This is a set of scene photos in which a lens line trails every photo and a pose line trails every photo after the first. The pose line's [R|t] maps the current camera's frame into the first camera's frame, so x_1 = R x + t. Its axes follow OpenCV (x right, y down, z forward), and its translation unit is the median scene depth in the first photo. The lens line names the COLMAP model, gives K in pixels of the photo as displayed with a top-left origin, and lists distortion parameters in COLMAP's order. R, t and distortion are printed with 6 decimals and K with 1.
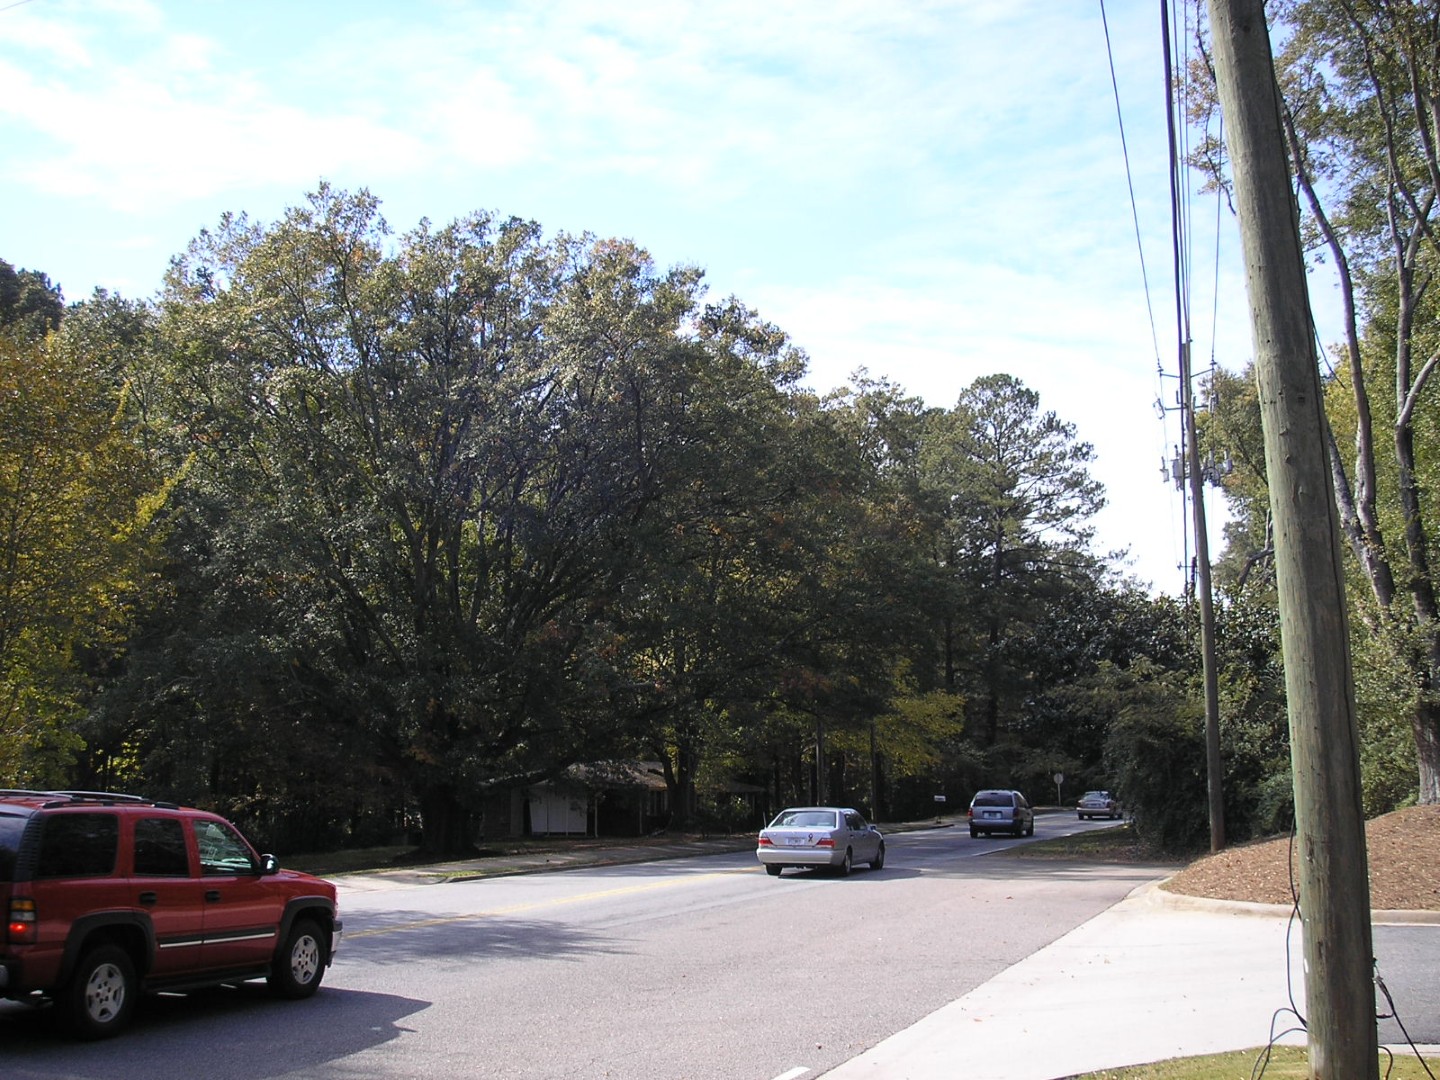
lens RADIAL K [[1636.8, 0, 719.3], [0, 1636.8, 543.2], [0, 0, 1]] dist [-0.142693, 0.000000]
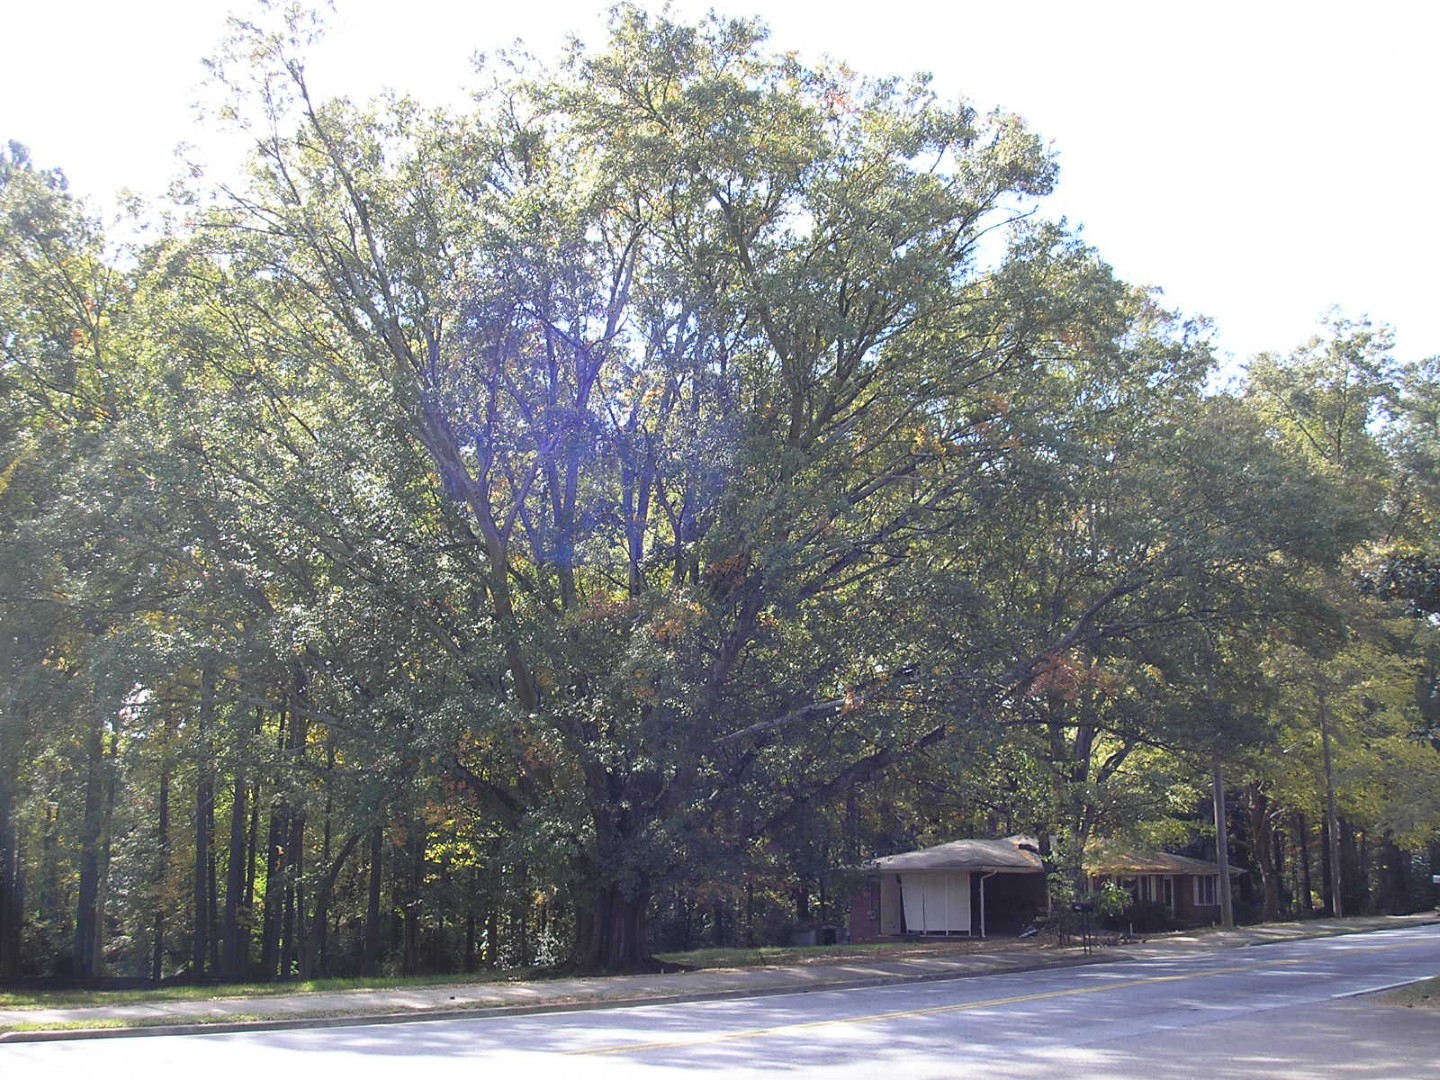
lens RADIAL K [[1636.8, 0, 720.3], [0, 1636.8, 535.7], [0, 0, 1]] dist [-0.142693, 0.000000]
pose [[0.935034, -0.072946, -0.346973, 0.081754], [0.052646, 0.996323, -0.067591, 0.039066], [0.350627, 0.044933, 0.935436, 0.245492]]
